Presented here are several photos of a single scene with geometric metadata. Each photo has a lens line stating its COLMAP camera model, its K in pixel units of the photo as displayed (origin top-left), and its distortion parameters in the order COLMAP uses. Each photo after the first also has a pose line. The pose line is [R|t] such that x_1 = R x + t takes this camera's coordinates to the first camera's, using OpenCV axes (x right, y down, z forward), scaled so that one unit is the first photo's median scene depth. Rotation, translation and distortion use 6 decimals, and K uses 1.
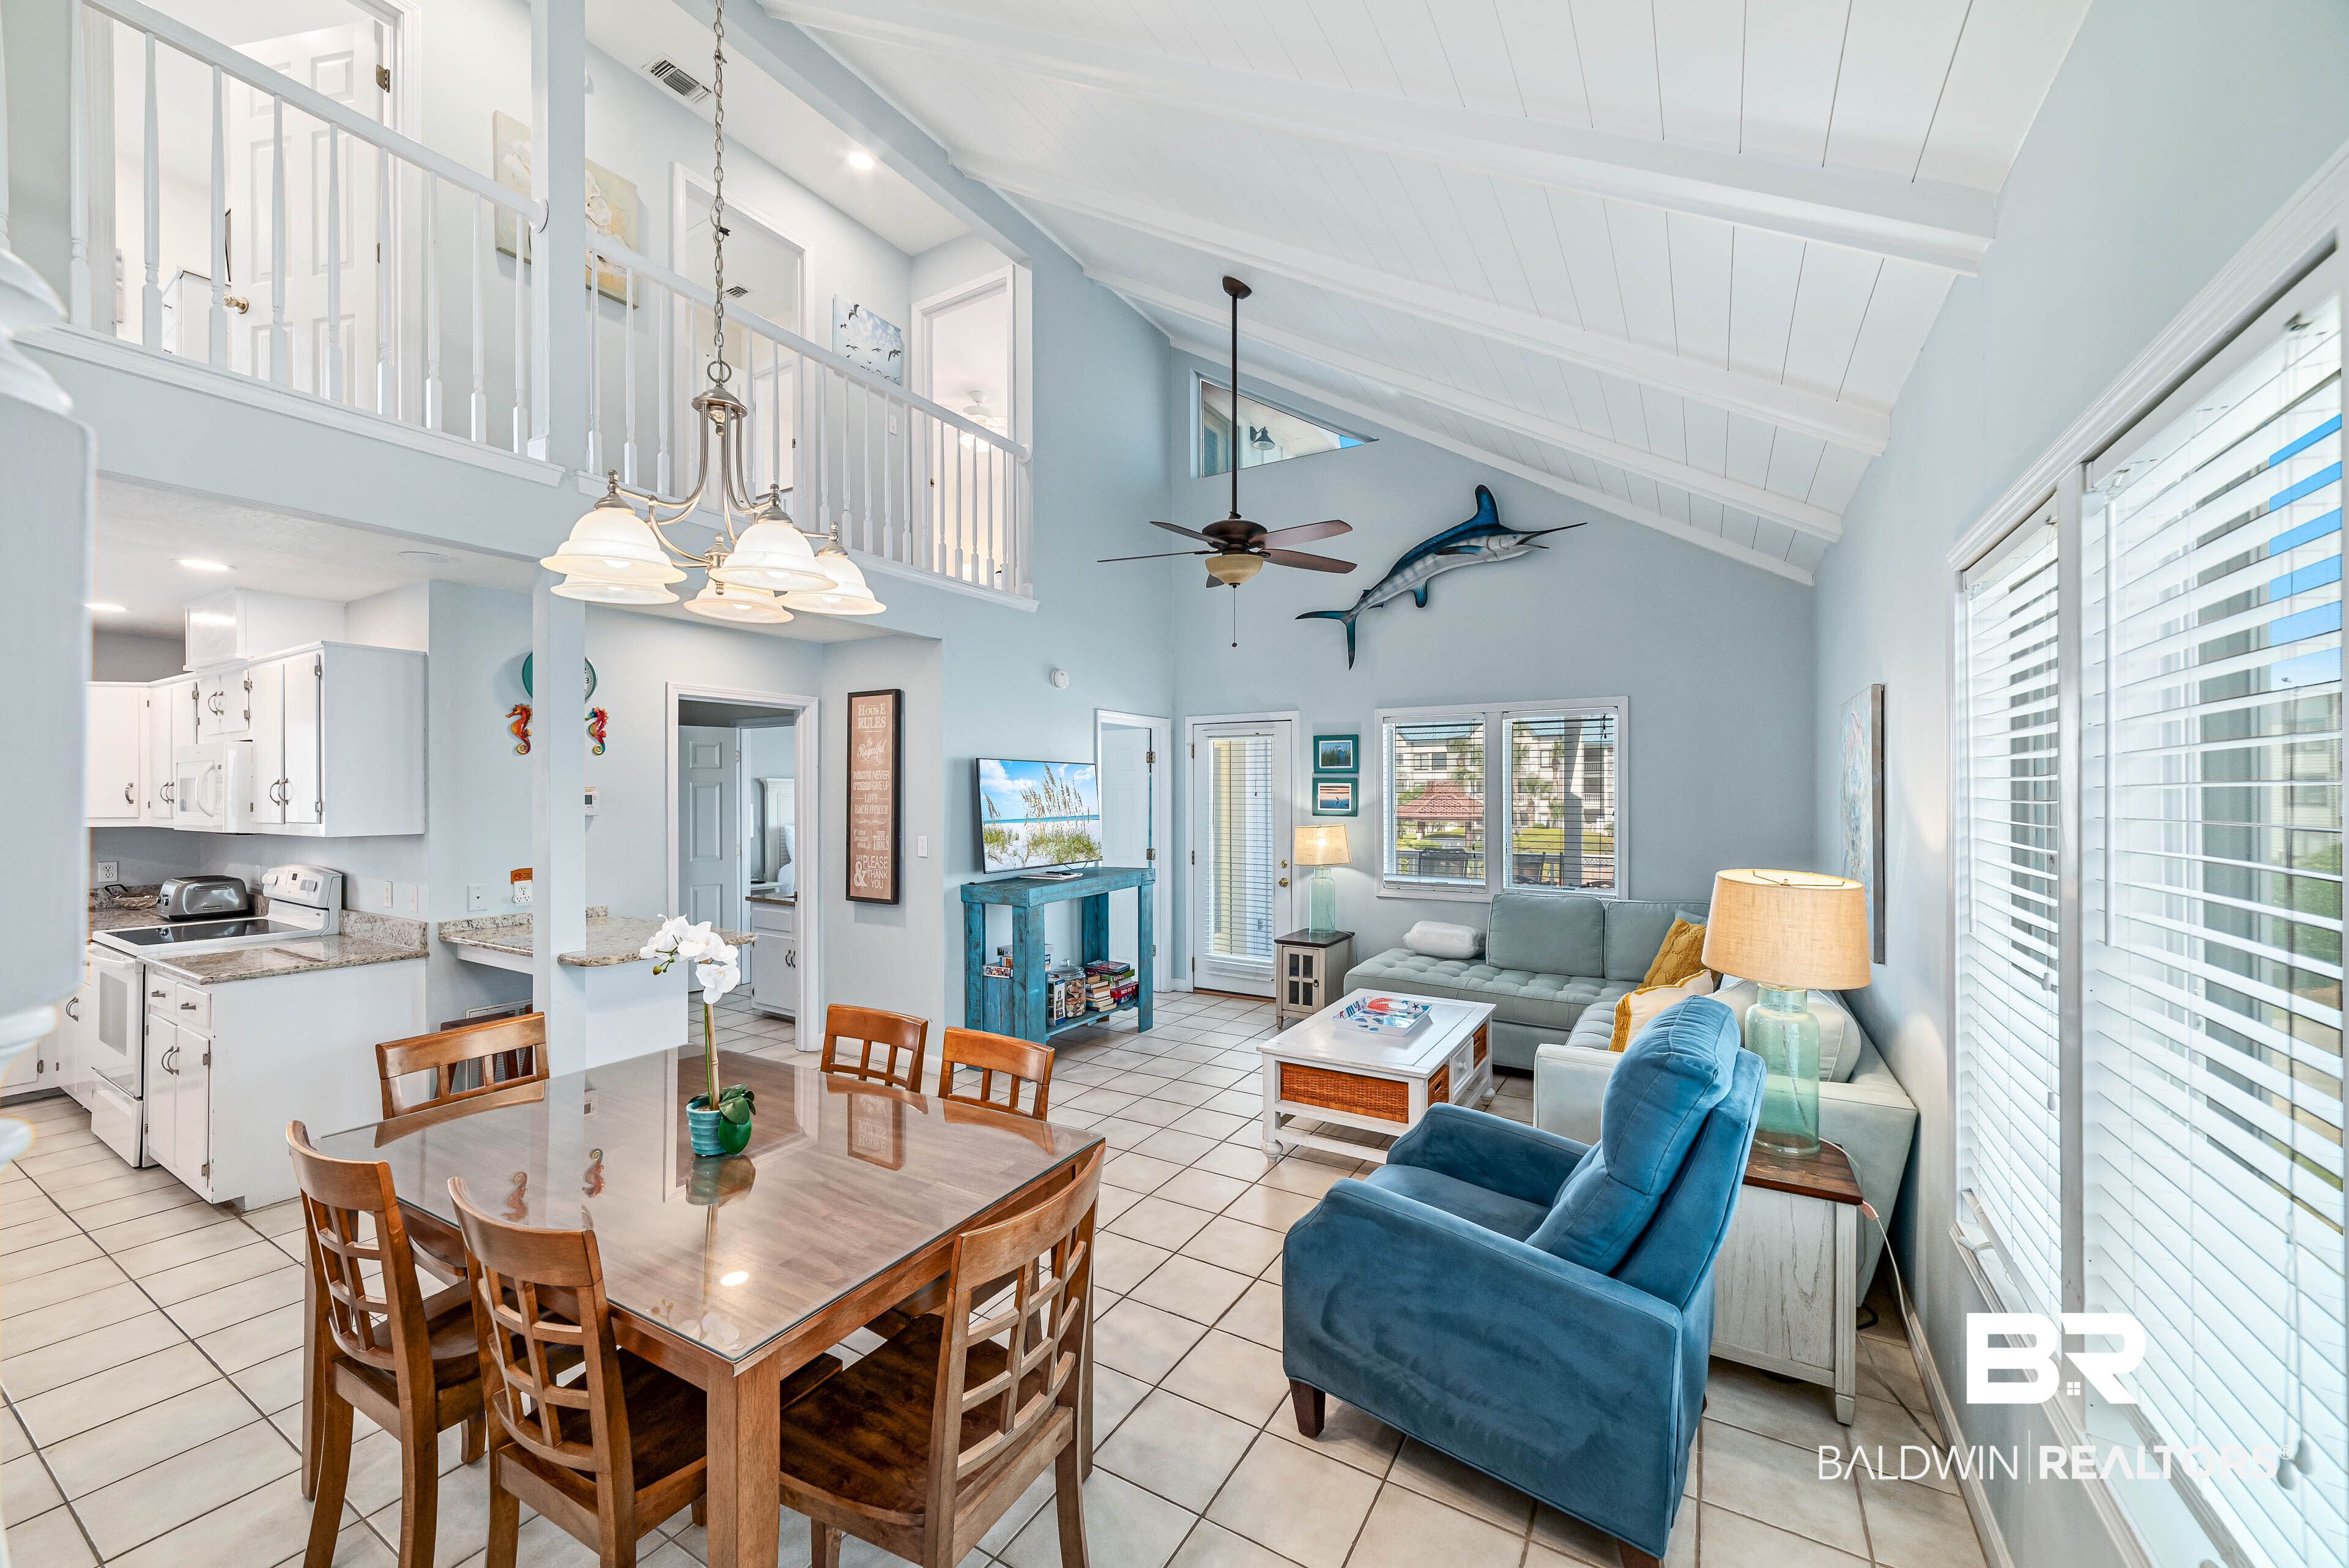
lens RADIAL K [[905.7, 0, 1174.7], [0, 905.7, 789.4], [0, 0, 1]] dist [-0.003332, -0.000229]
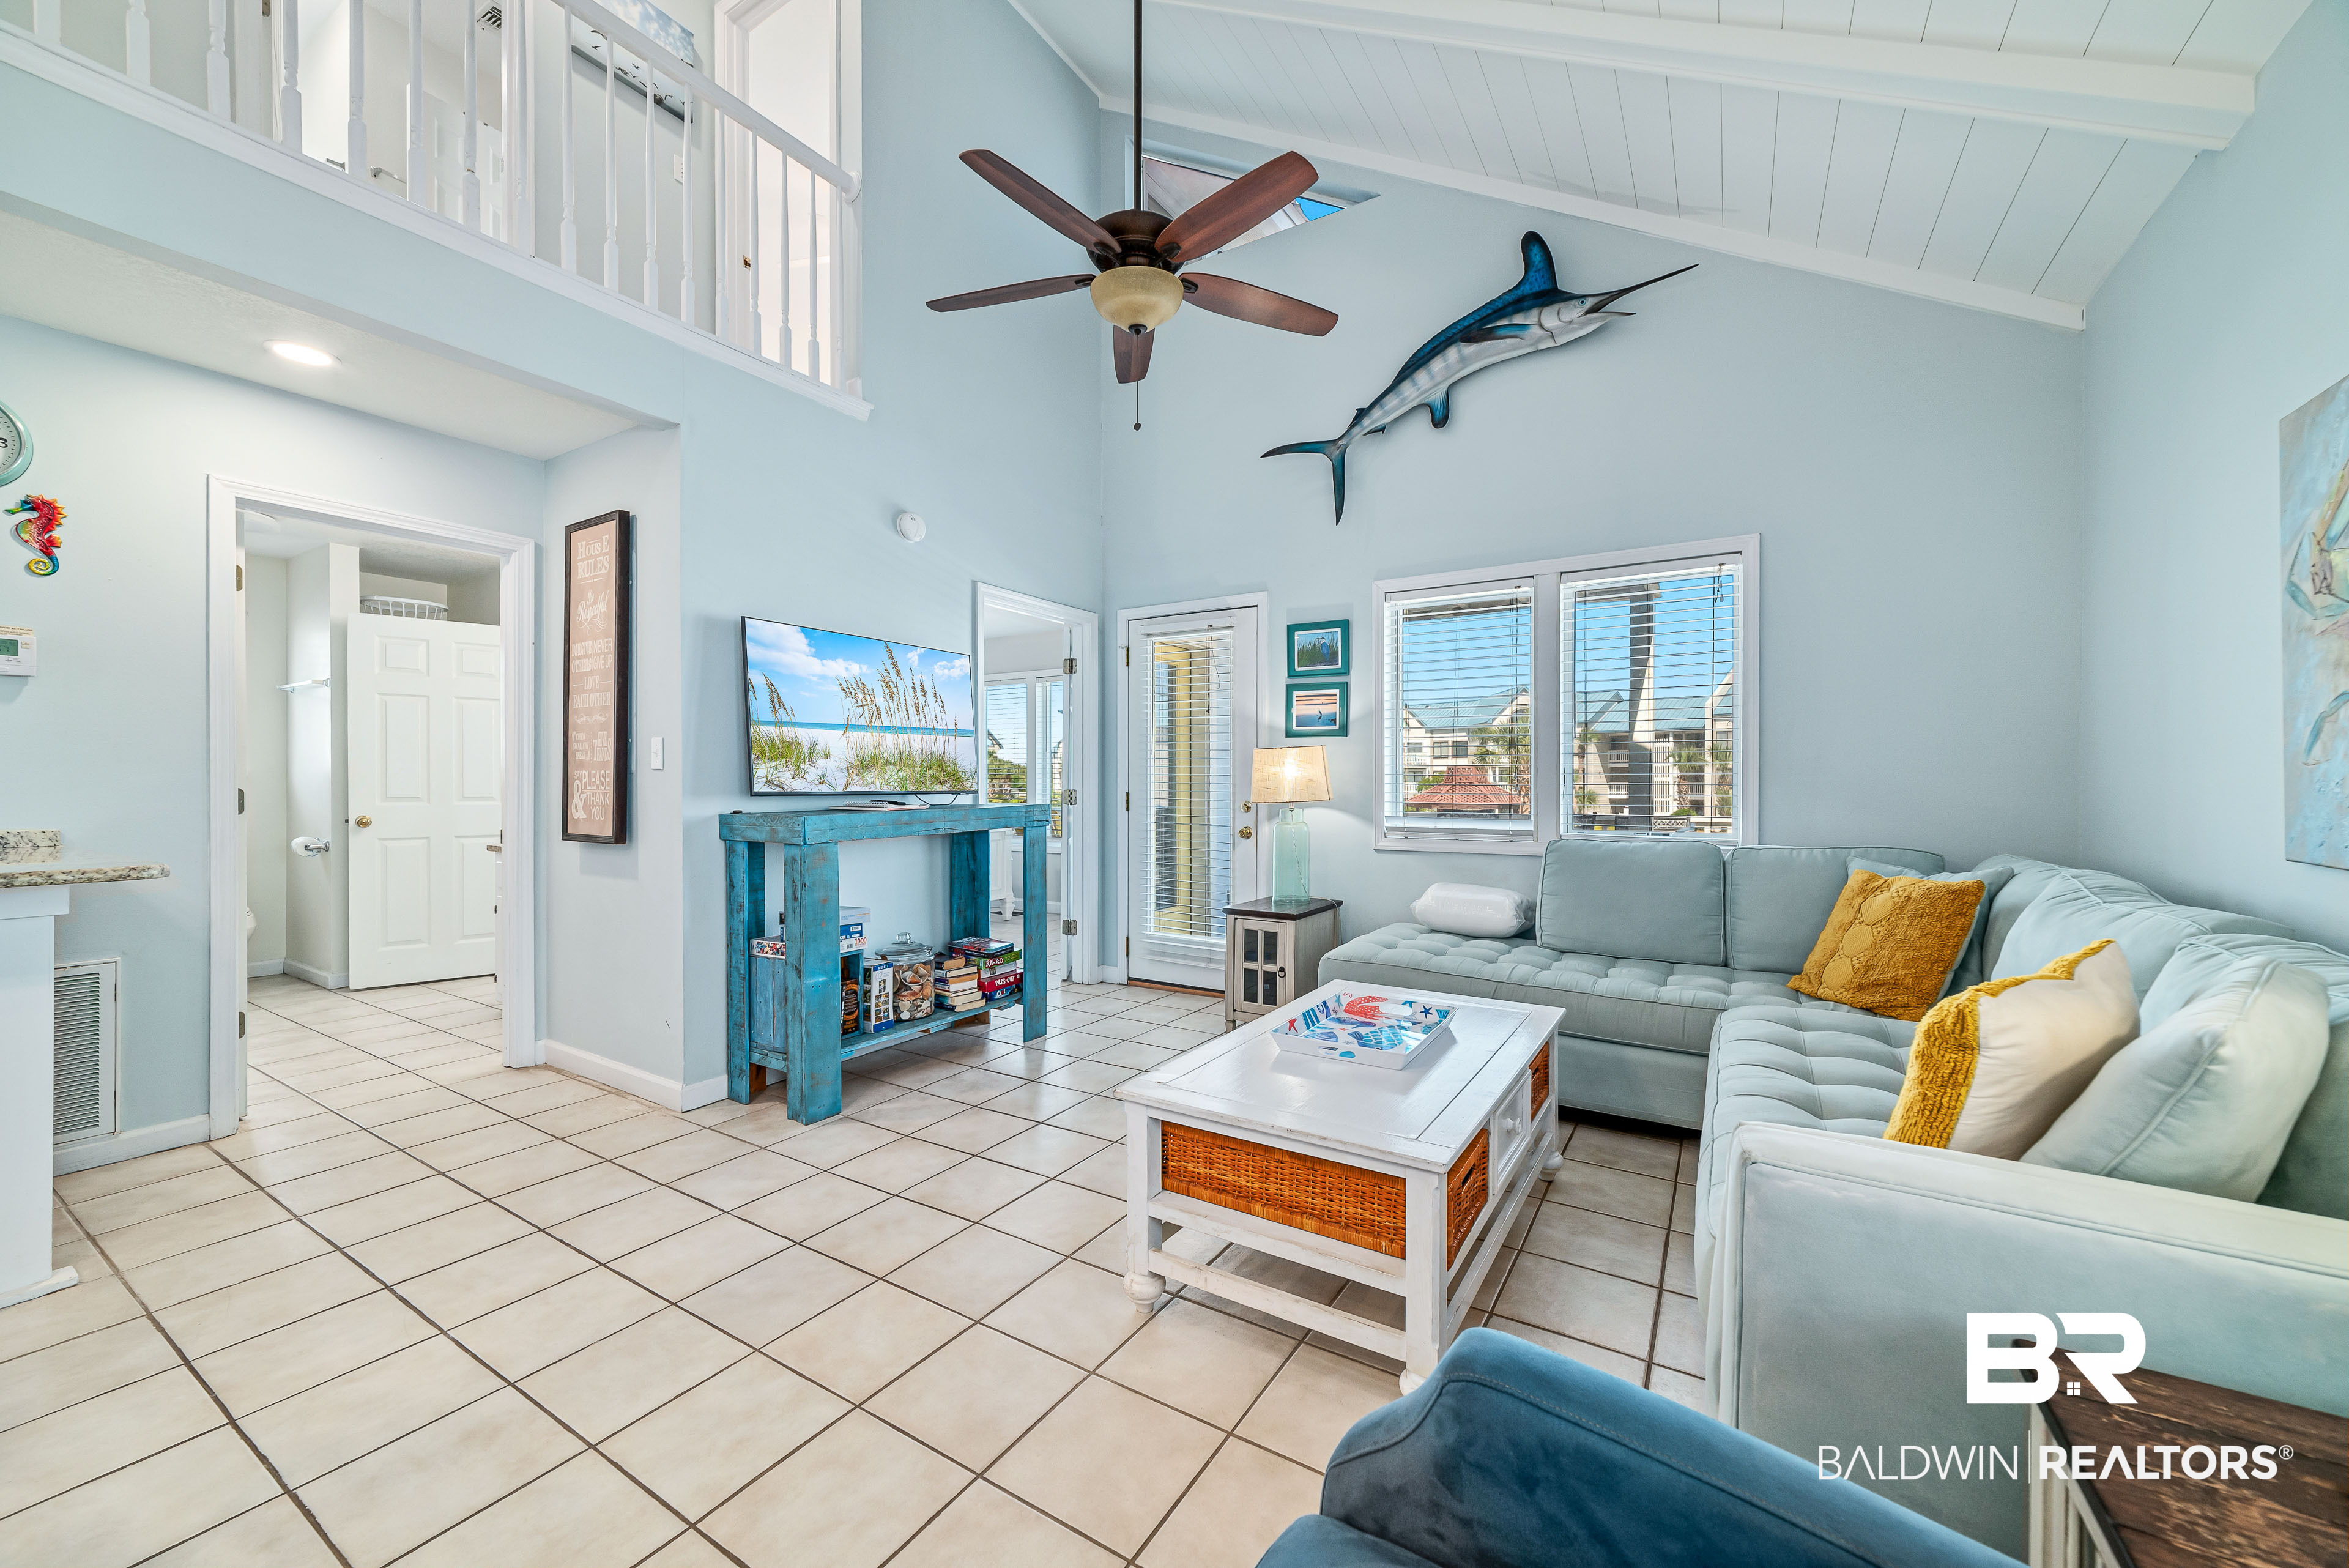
lens RADIAL K [[900.3, 0, 1174.5], [0, 900.3, 784.0], [0, 0, 1]] dist [0.000175, 0.000163]
pose [[0.999746, 0.003319, -0.022308, 0.091343], [-0.003300, 0.999994, 0.000875, 0.073578], [0.022310, -0.000801, 0.999751, 0.327460]]
